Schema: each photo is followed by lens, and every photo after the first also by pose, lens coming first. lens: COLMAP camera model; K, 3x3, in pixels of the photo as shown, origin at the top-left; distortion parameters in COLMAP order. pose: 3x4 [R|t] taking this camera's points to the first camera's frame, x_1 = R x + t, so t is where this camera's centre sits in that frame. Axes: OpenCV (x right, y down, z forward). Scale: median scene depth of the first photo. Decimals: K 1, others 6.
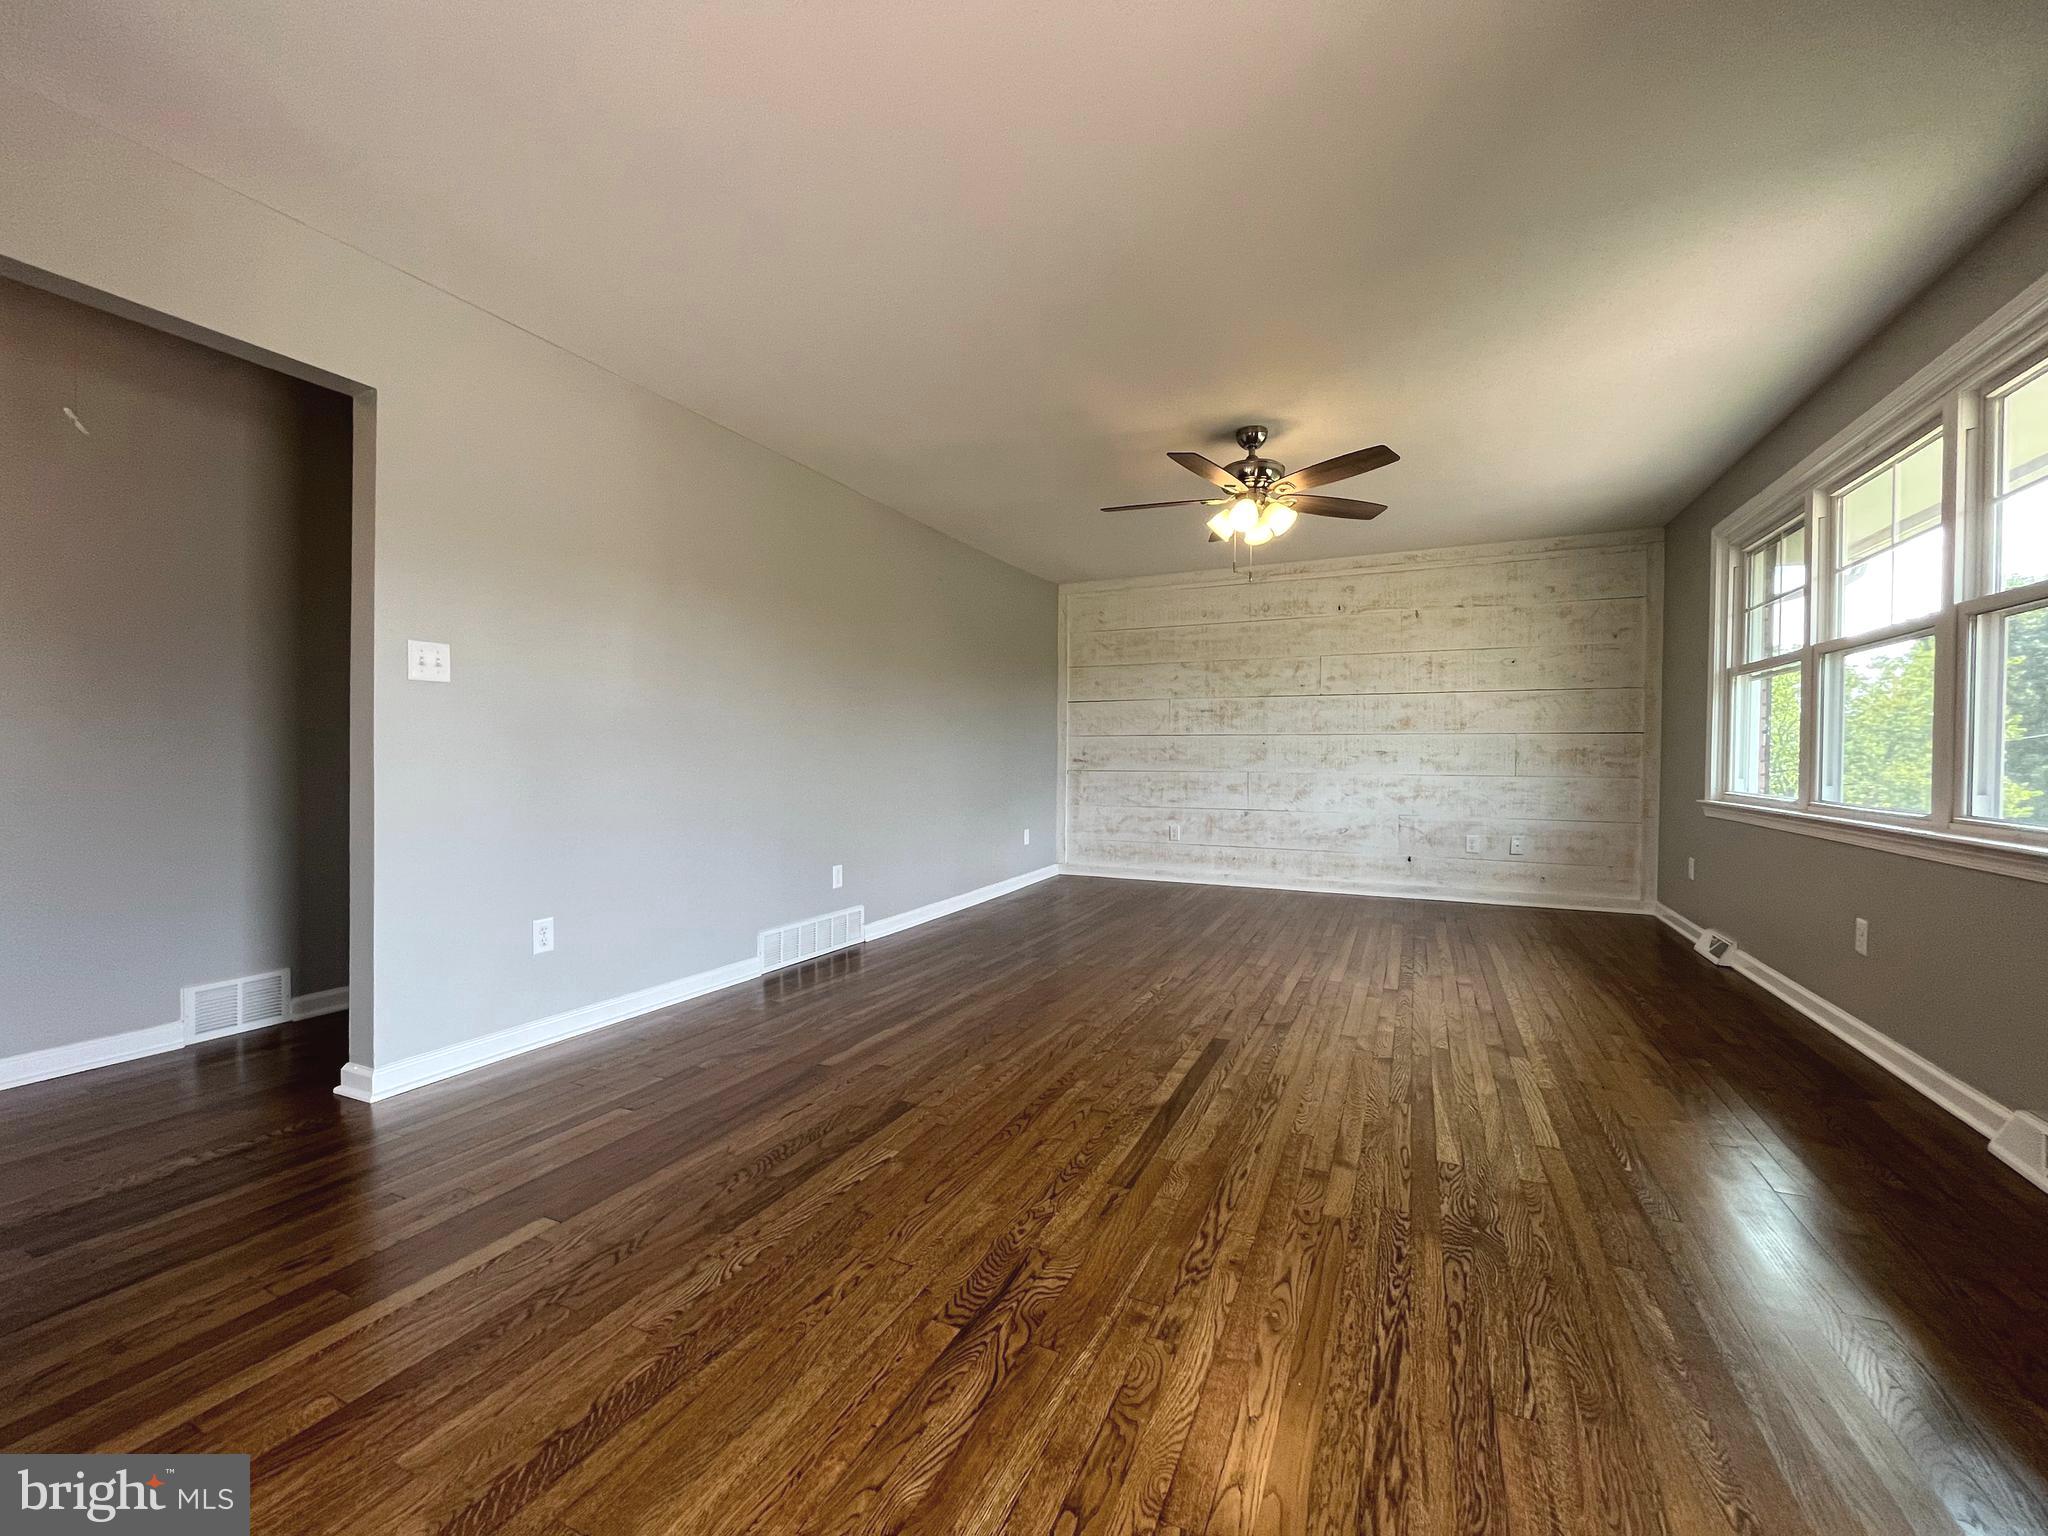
lens RADIAL K [[828.4, 0, 1015.4], [0, 828.4, 770.3], [0, 0, 1]] dist [-0.002035, -0.000588]
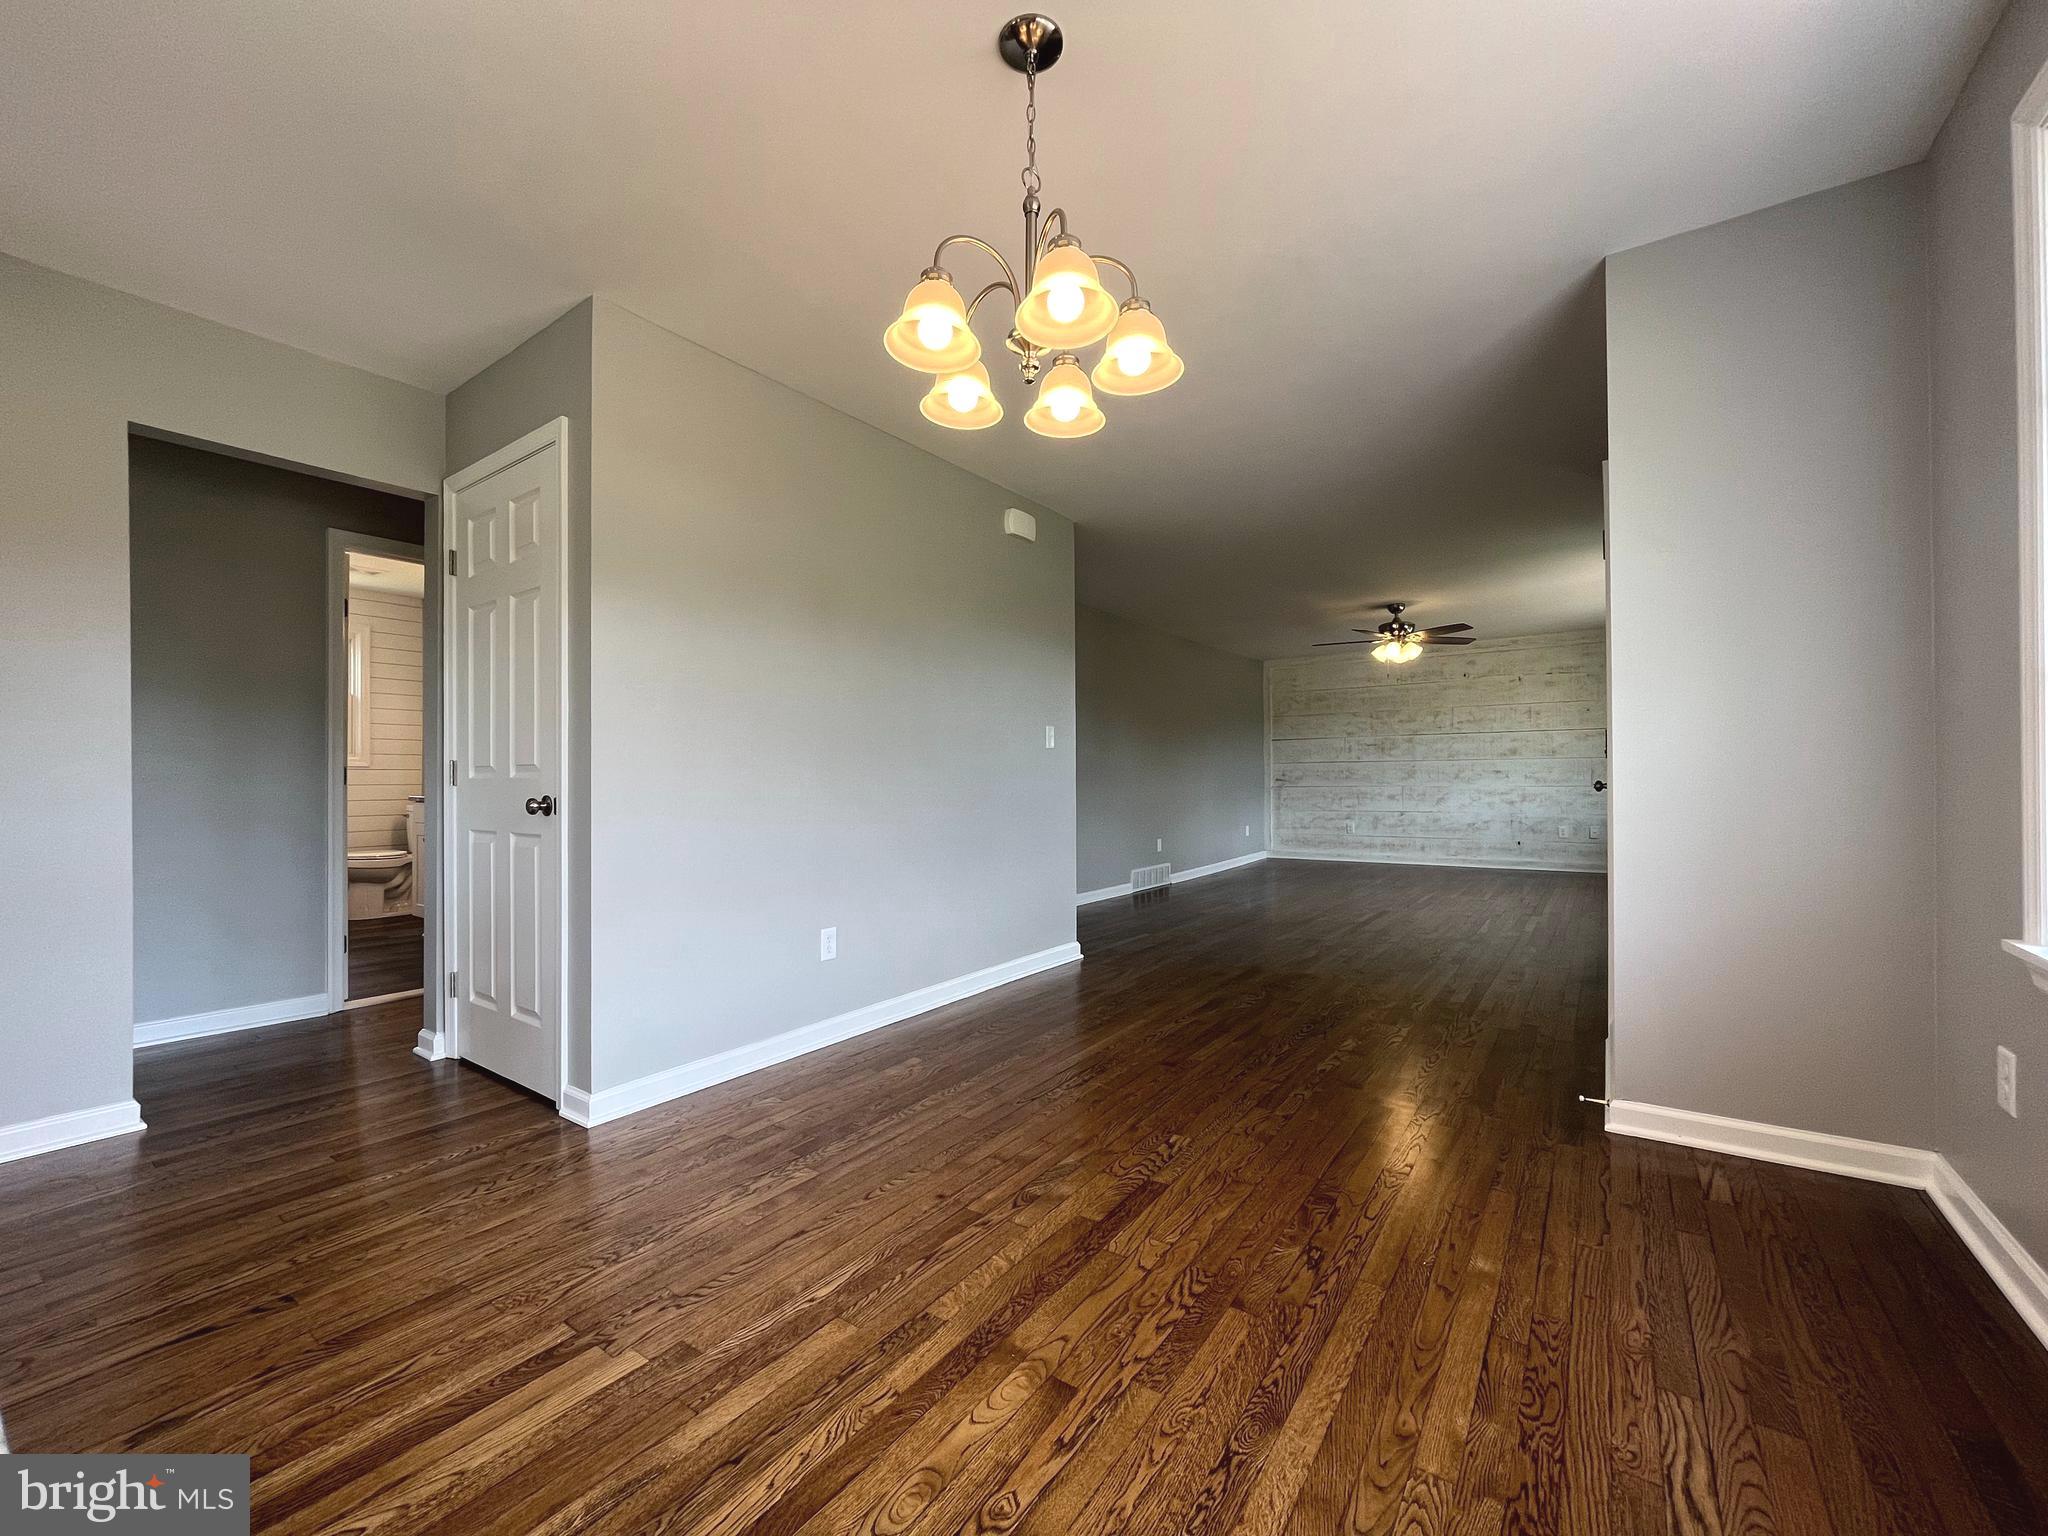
lens RADIAL K [[828.4, 0, 1015.4], [0, 828.4, 770.3], [0, 0, 1]] dist [-0.002035, -0.000588]
pose [[0.984641, -0.015096, -0.173936, -0.155349], [0.010346, 0.999549, -0.028187, 0.009429], [0.174283, 0.025955, 0.984354, -0.630528]]
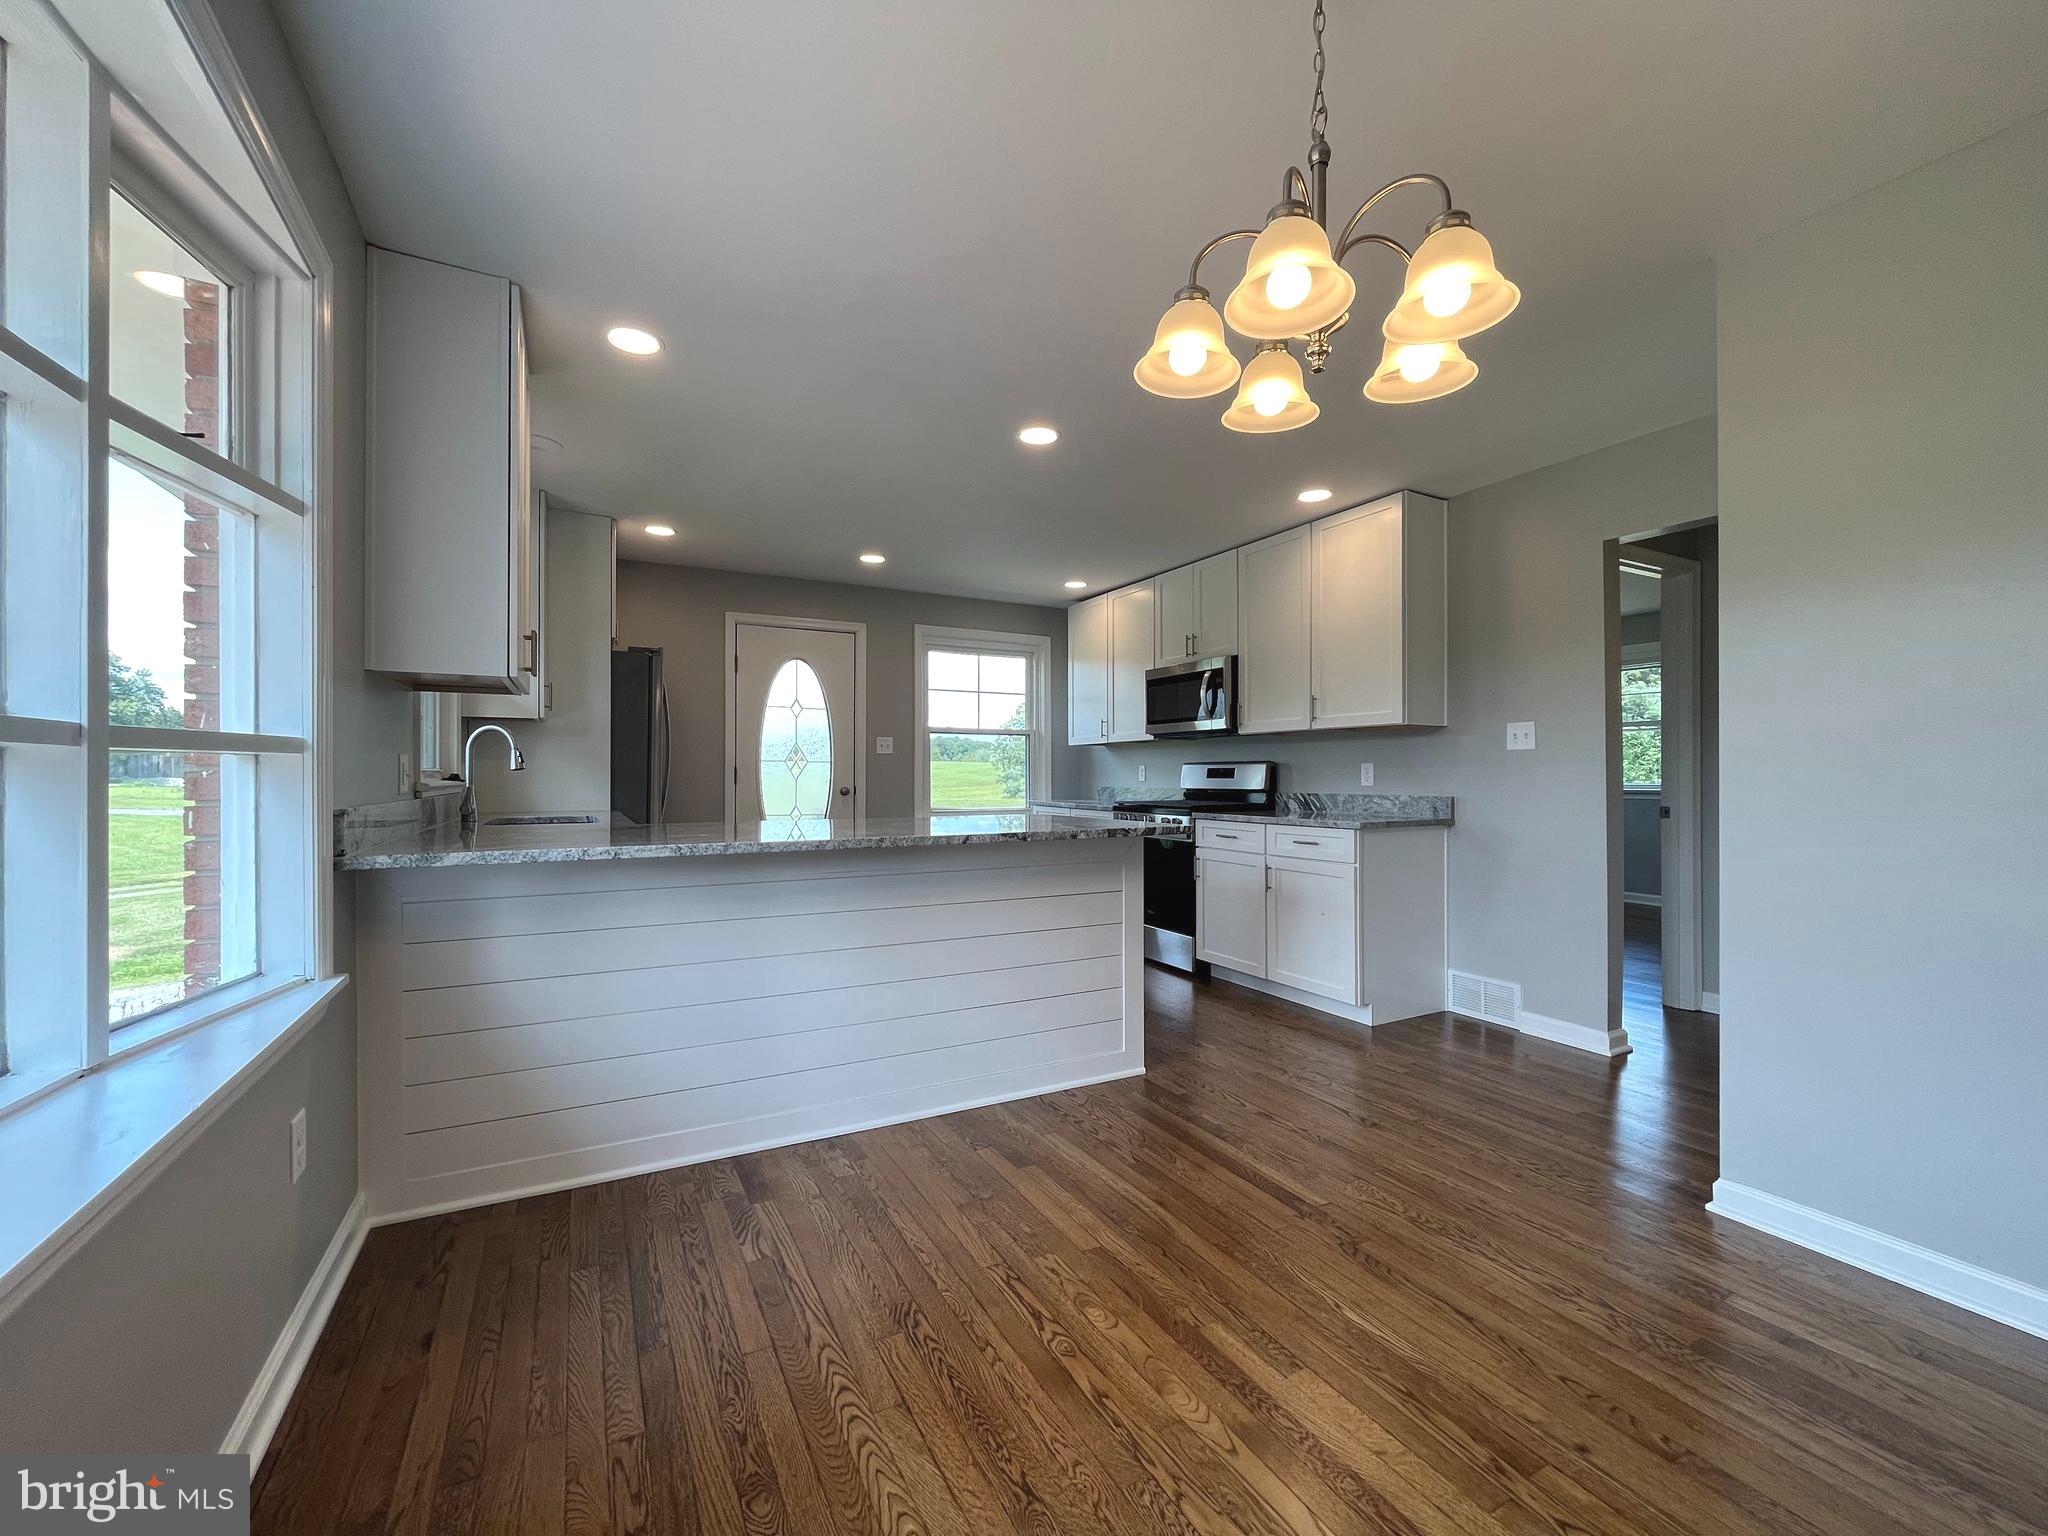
lens RADIAL K [[828.4, 0, 1015.4], [0, 828.4, 770.3], [0, 0, 1]] dist [-0.002035, -0.000588]
pose [[-0.595347, -0.012596, -0.803370, 0.038474], [-0.018091, 0.999834, -0.002270, -0.014077], [0.803265, 0.013182, -0.595476, -0.288107]]
